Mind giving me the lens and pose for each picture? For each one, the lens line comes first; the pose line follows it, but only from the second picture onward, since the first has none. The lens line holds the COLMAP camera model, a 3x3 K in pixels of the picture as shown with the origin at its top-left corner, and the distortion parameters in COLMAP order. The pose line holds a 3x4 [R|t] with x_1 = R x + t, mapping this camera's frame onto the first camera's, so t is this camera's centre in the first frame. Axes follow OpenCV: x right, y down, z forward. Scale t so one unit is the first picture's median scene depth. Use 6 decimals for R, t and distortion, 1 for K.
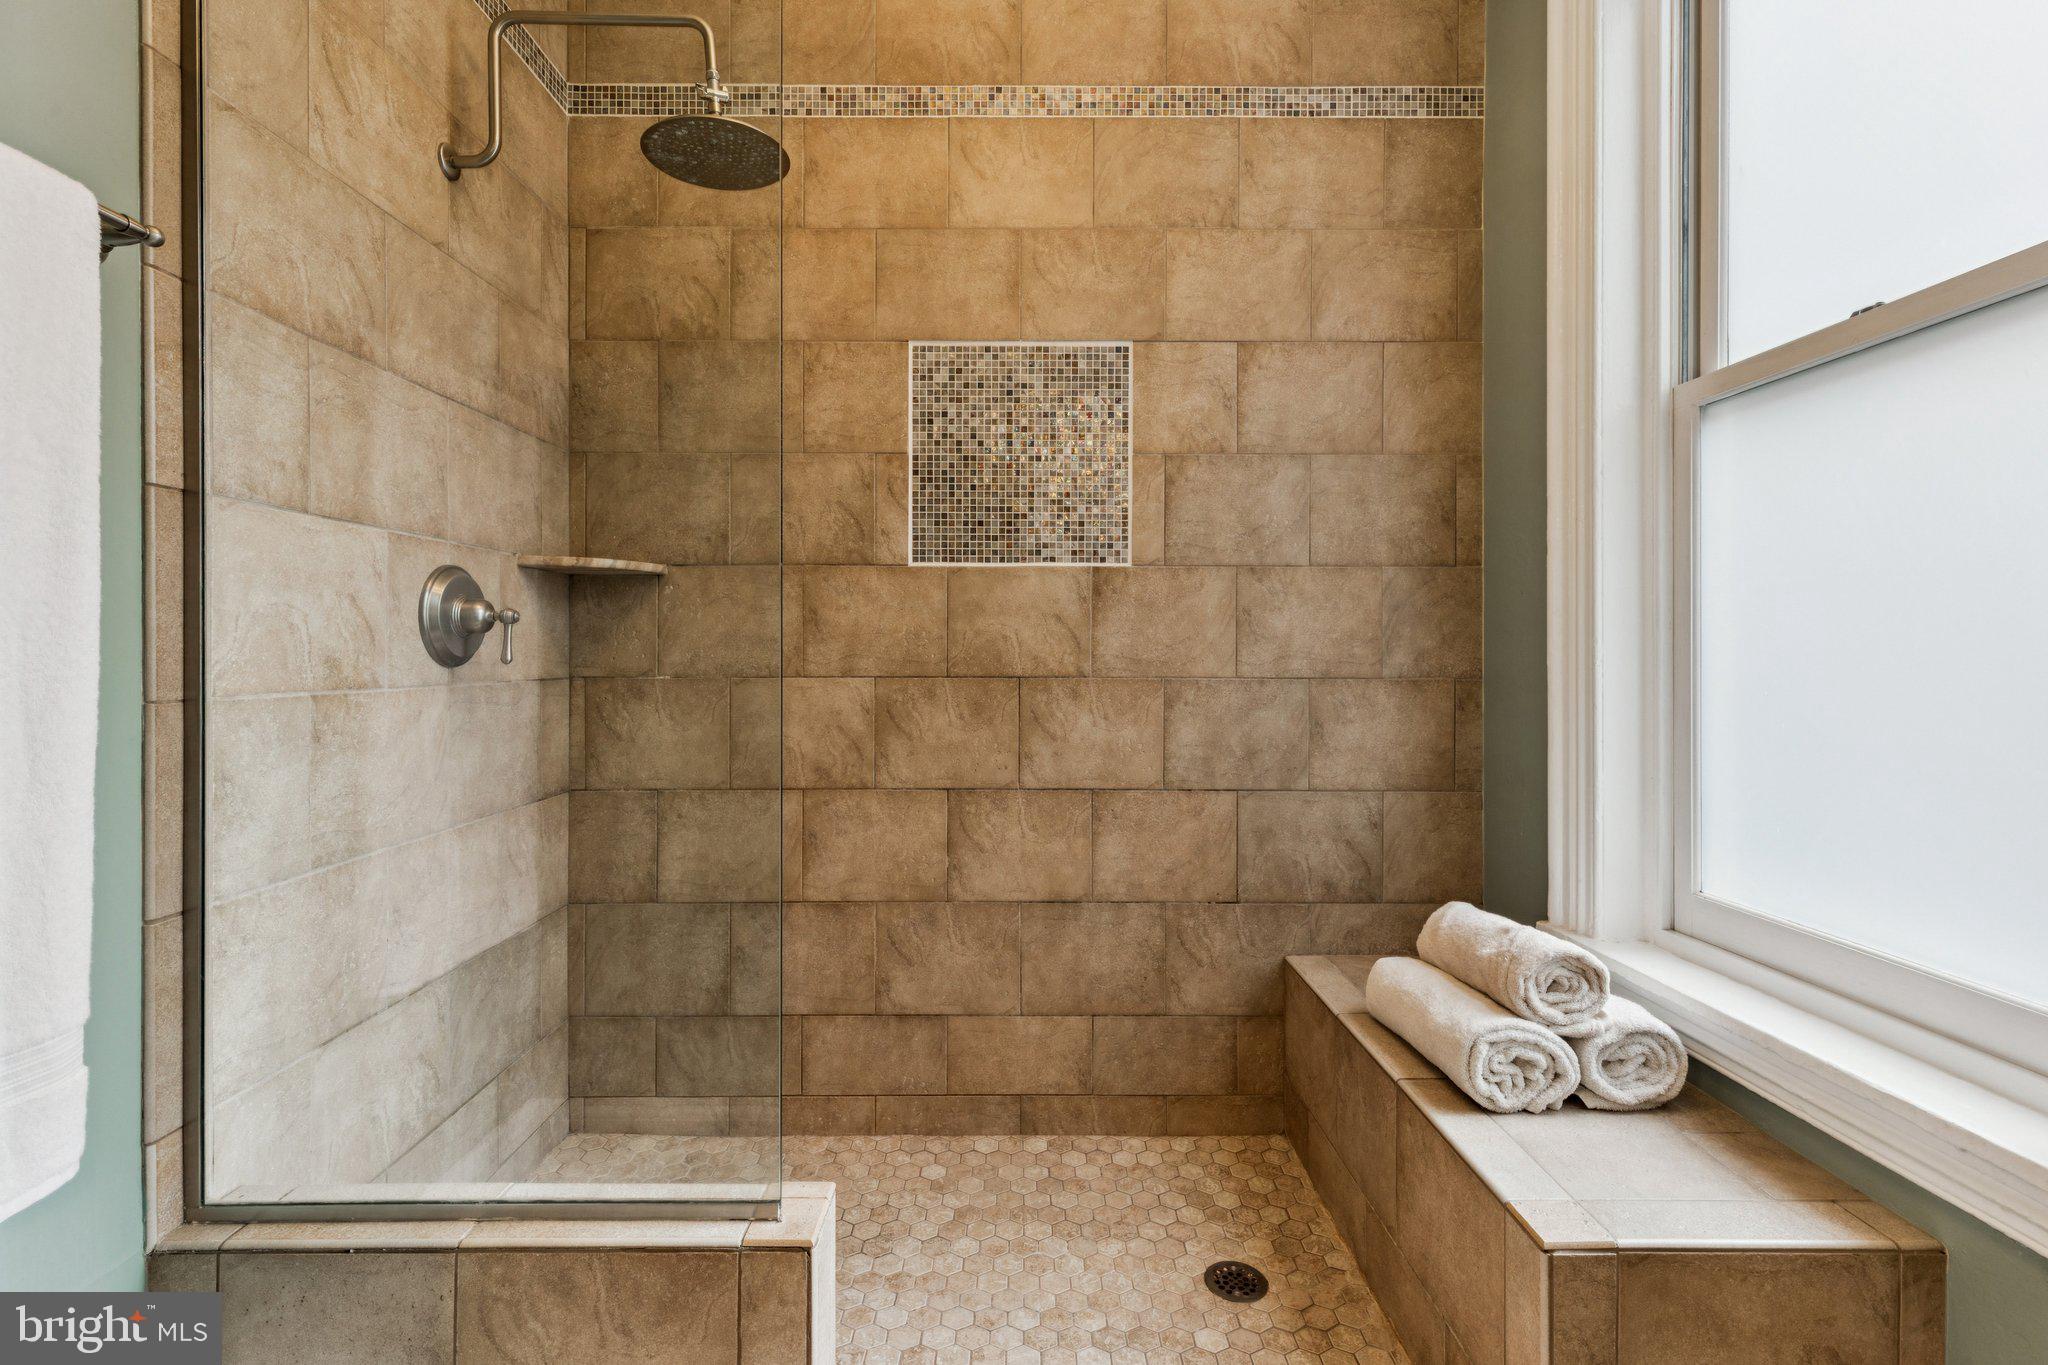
lens RADIAL K [[949.6, 0, 1018.4], [0, 949.6, 654.6], [0, 0, 1]] dist [0.006462, -0.000409]
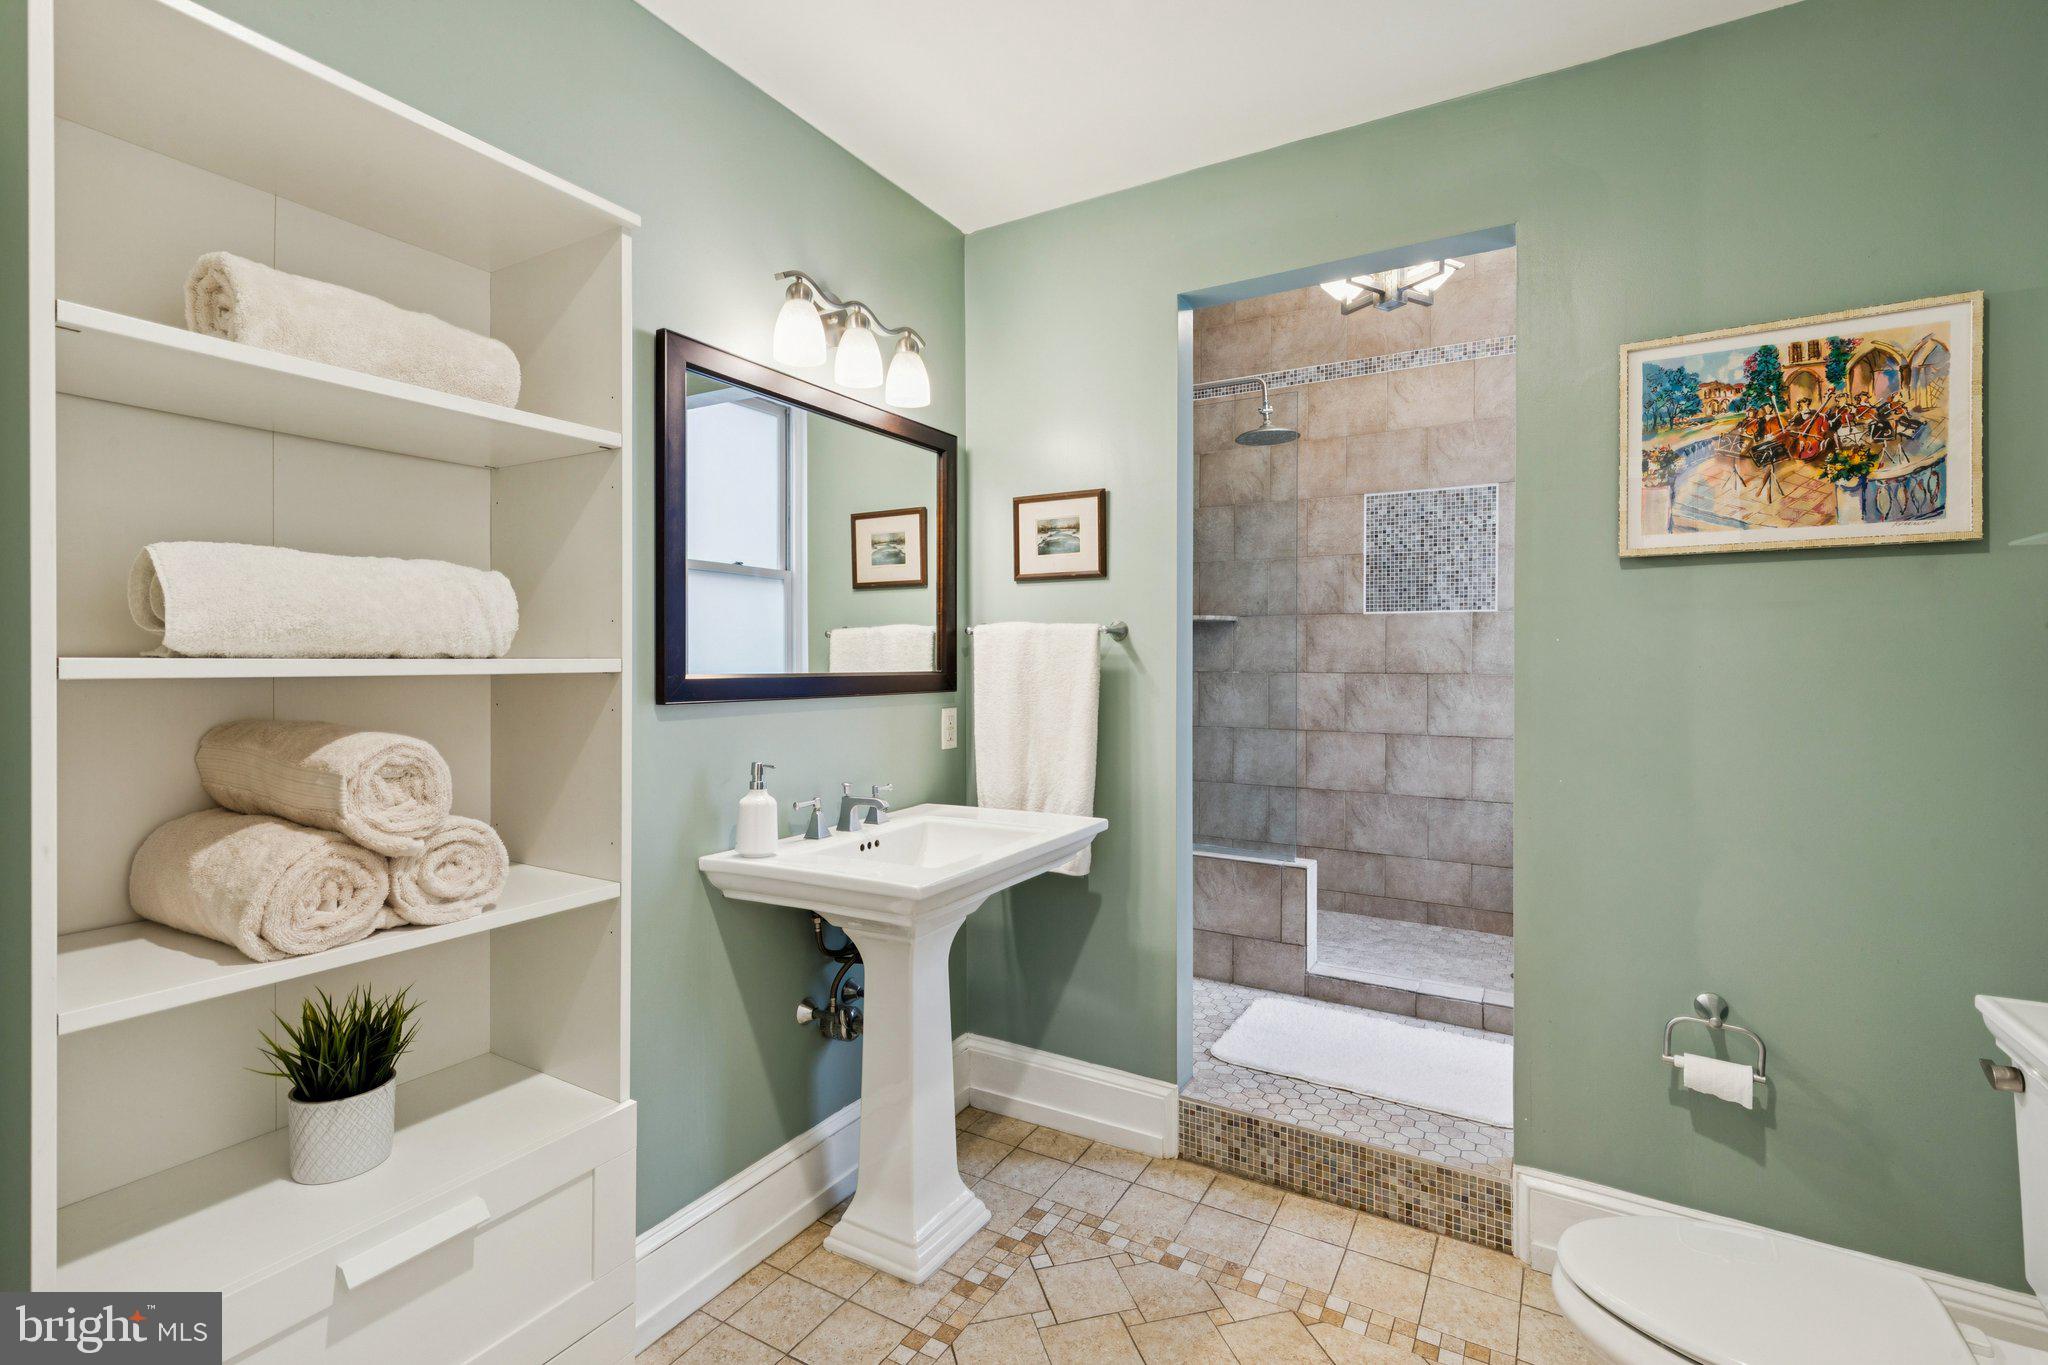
lens RADIAL K [[949.6, 0, 1018.4], [0, 949.6, 654.6], [0, 0, 1]] dist [0.006462, -0.000409]
pose [[0.865966, -0.000479, -0.500103, 0.233649], [-0.006087, 0.999915, -0.011496, 0.012785], [0.500066, 0.012999, 0.865890, -0.971457]]
